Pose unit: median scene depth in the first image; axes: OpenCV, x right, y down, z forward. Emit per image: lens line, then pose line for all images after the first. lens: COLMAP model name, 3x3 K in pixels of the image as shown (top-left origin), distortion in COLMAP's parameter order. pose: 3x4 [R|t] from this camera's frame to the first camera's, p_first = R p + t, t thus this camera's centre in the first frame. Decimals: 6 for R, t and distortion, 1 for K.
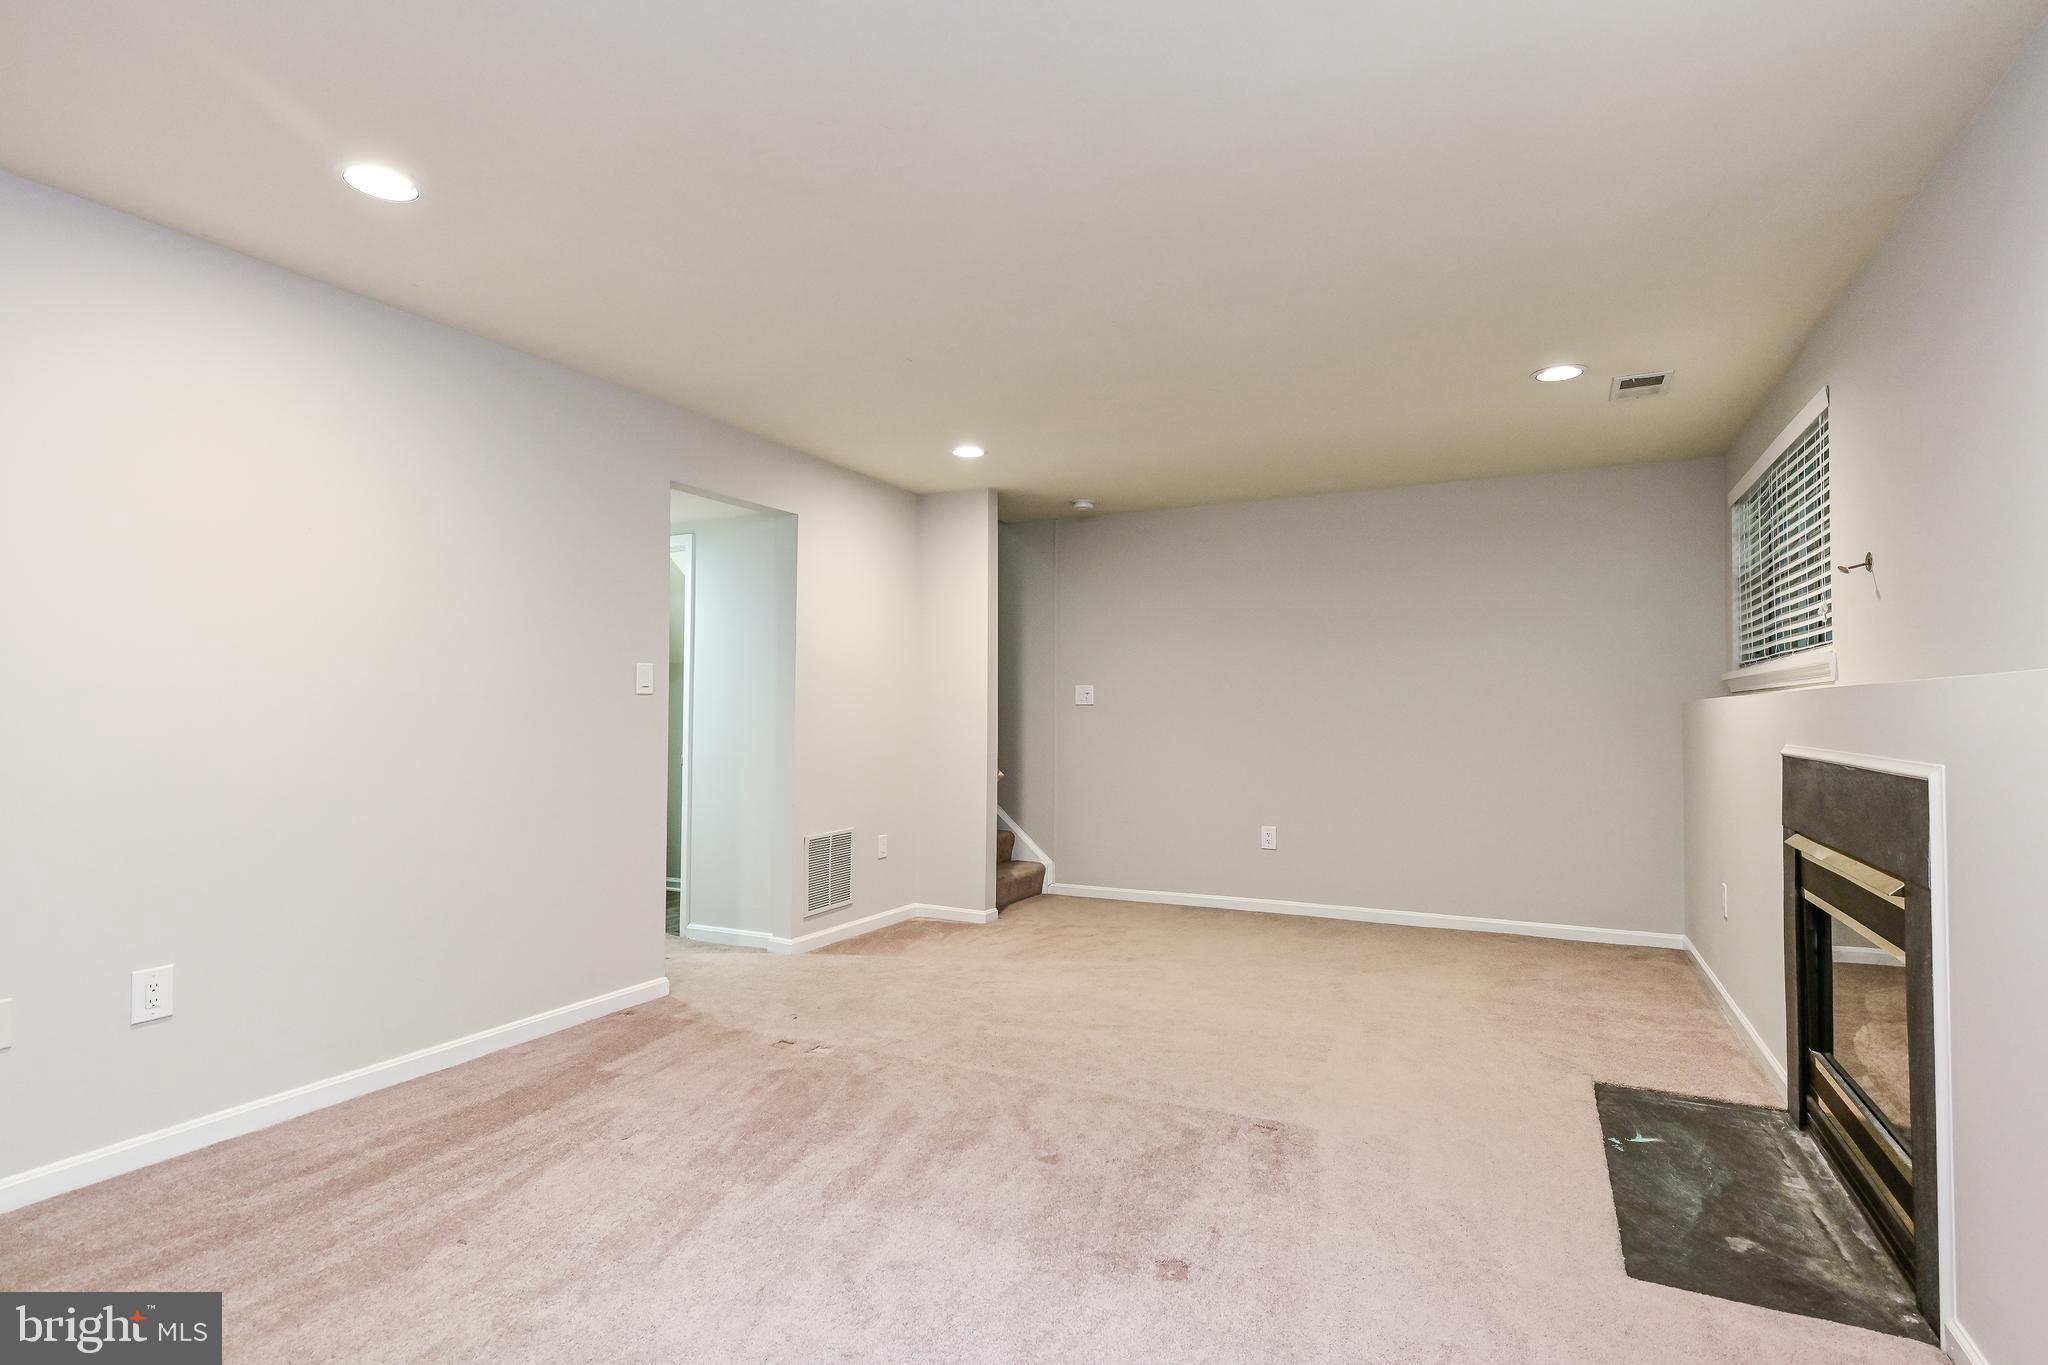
lens RADIAL K [[955.5, 0, 1025.4], [0, 955.5, 685.8], [0, 0, 1]] dist [-0.003188, -0.000477]
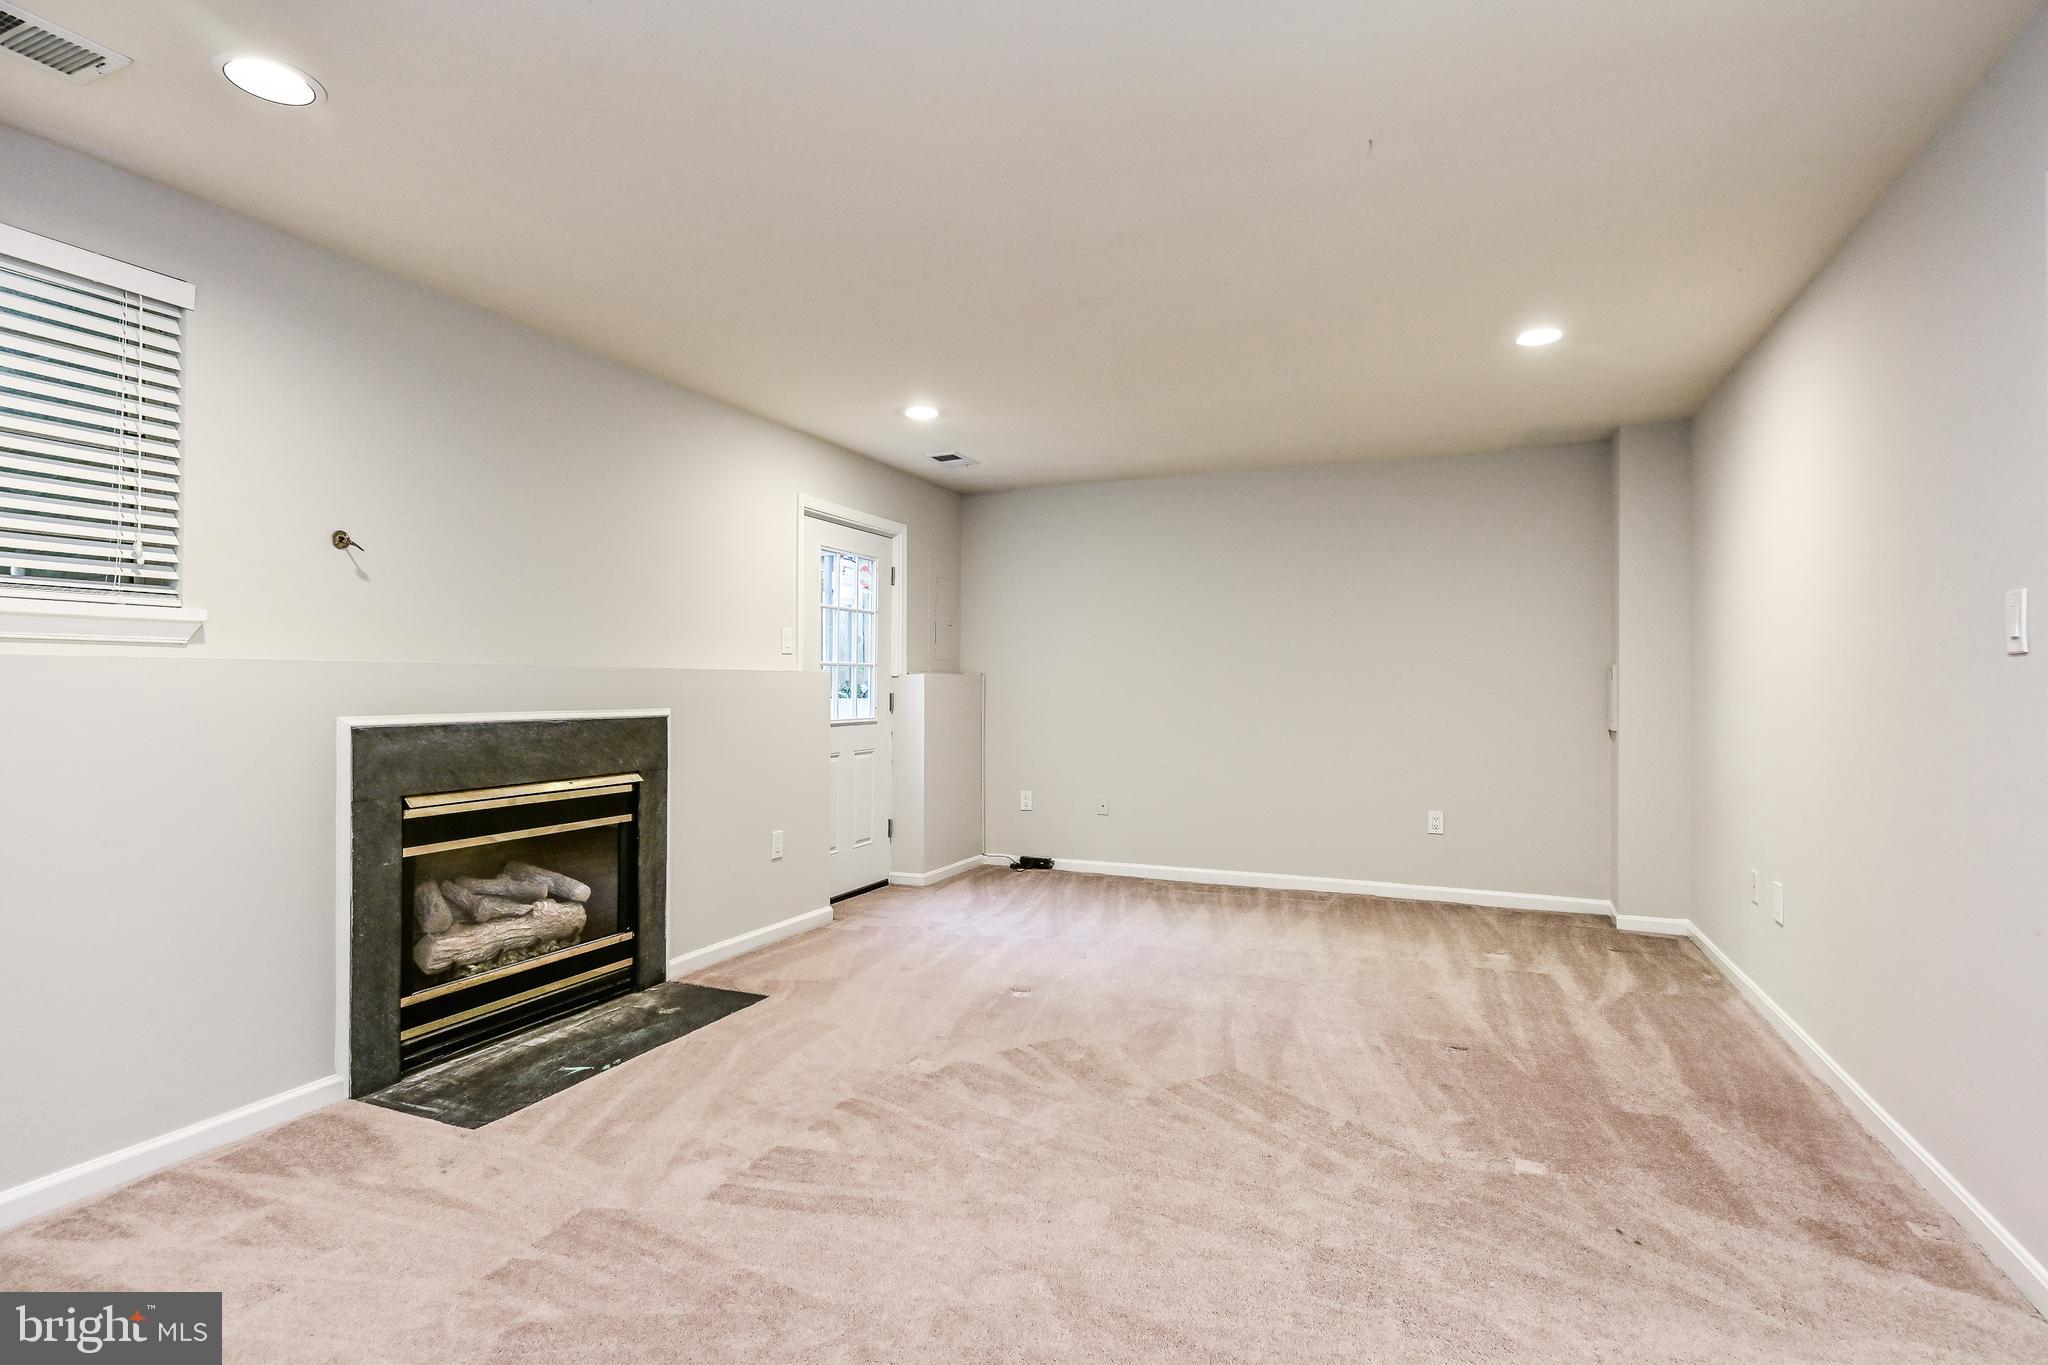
lens RADIAL K [[955.5, 0, 1025.1], [0, 955.5, 682.9], [0, 0, 1]] dist [-0.003188, -0.000477]
pose [[-0.998136, -0.002120, -0.060986, 0.212442], [-0.000603, 0.999690, -0.024877, 0.058465], [0.061020, -0.024794, -0.997829, 2.311833]]
